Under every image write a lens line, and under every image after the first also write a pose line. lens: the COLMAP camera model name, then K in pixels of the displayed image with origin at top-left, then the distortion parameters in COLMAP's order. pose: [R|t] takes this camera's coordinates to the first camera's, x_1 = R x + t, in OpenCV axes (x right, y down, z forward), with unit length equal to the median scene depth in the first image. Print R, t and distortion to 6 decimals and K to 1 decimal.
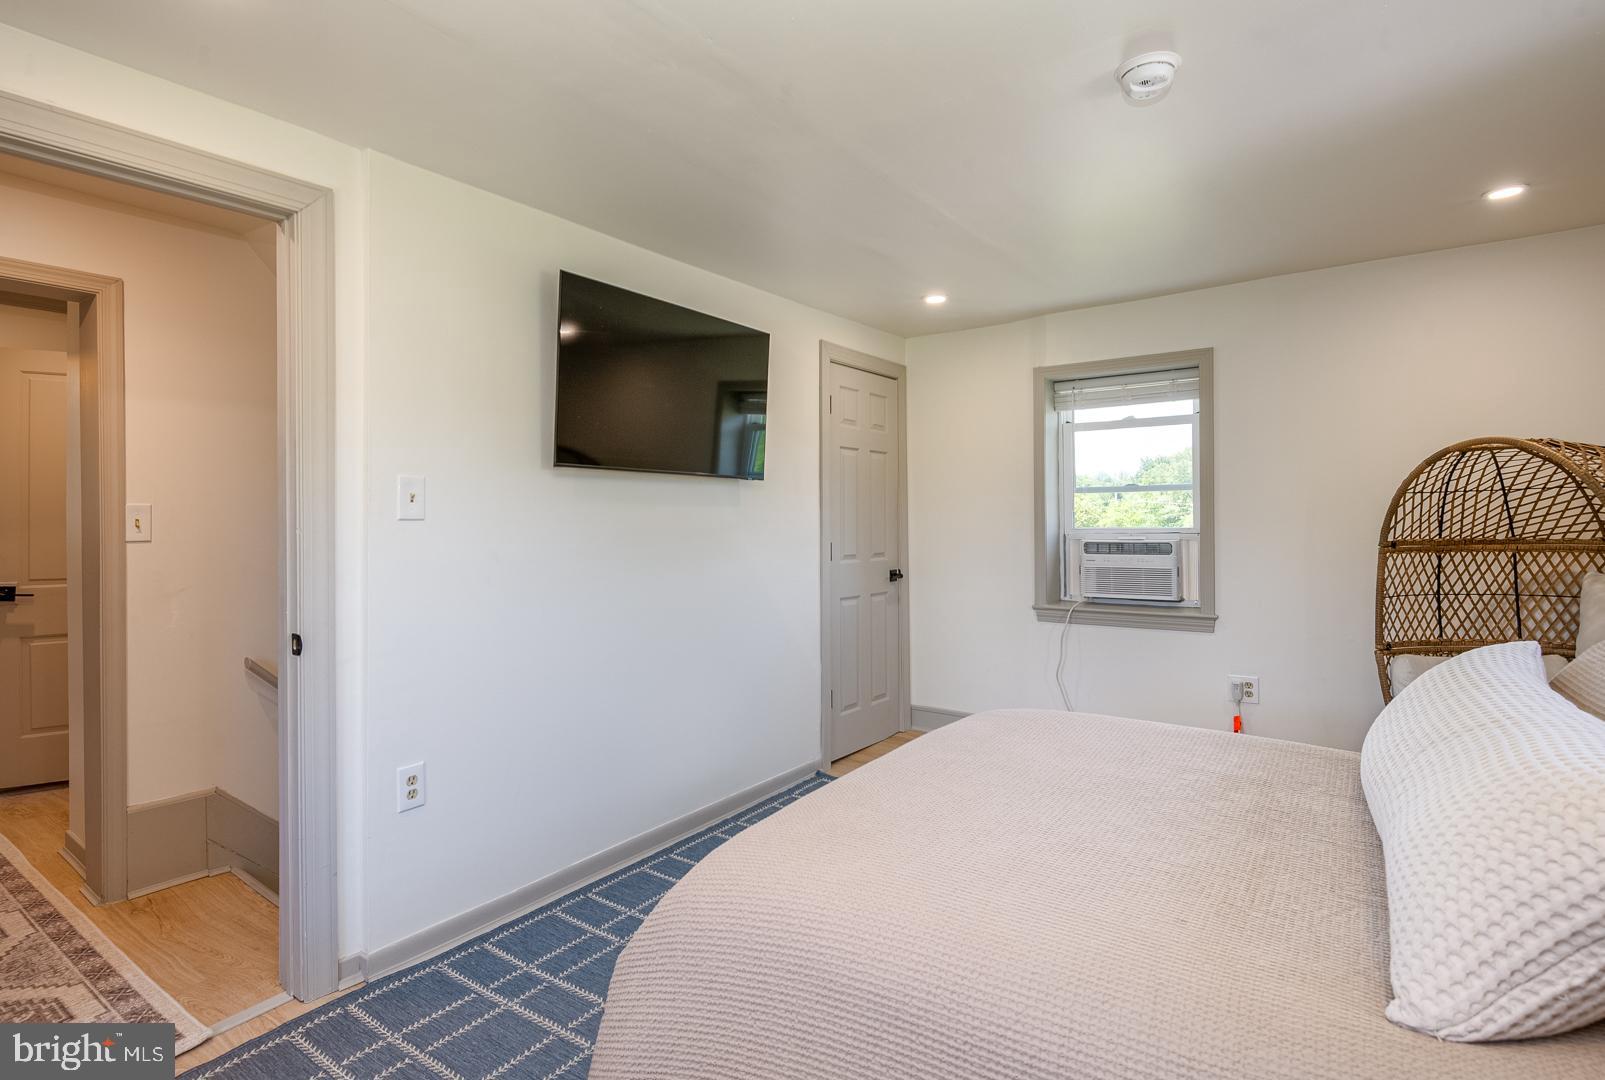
lens RADIAL K [[799.2, 0, 802.5], [0, 799.2, 540.0], [0, 0, 1]] dist [-0.015054, -0.000547]
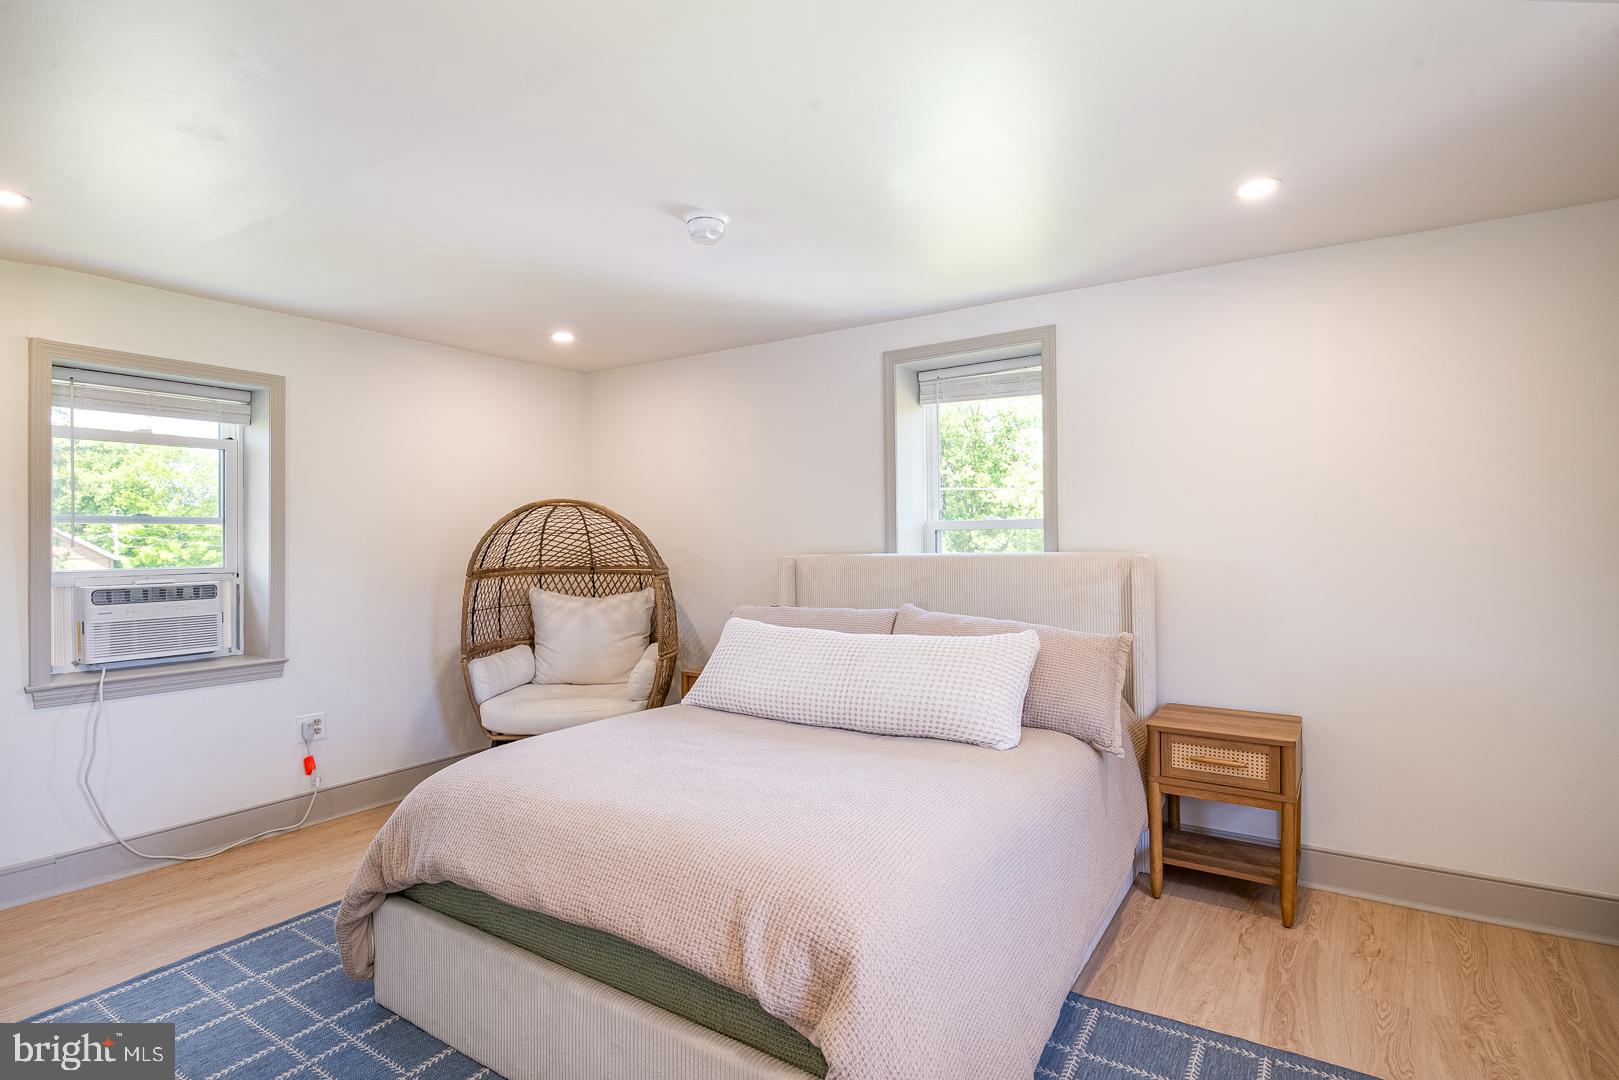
lens RADIAL K [[795.1, 0, 809.5], [0, 795.1, 540.0], [0, 0, 1]] dist [0.000145, -0.000026]
pose [[-0.029845, 0.010923, 0.999495, -0.552185], [0.035112, 0.999335, -0.009873, -0.017535], [-0.998938, 0.034800, -0.030209, 0.486284]]
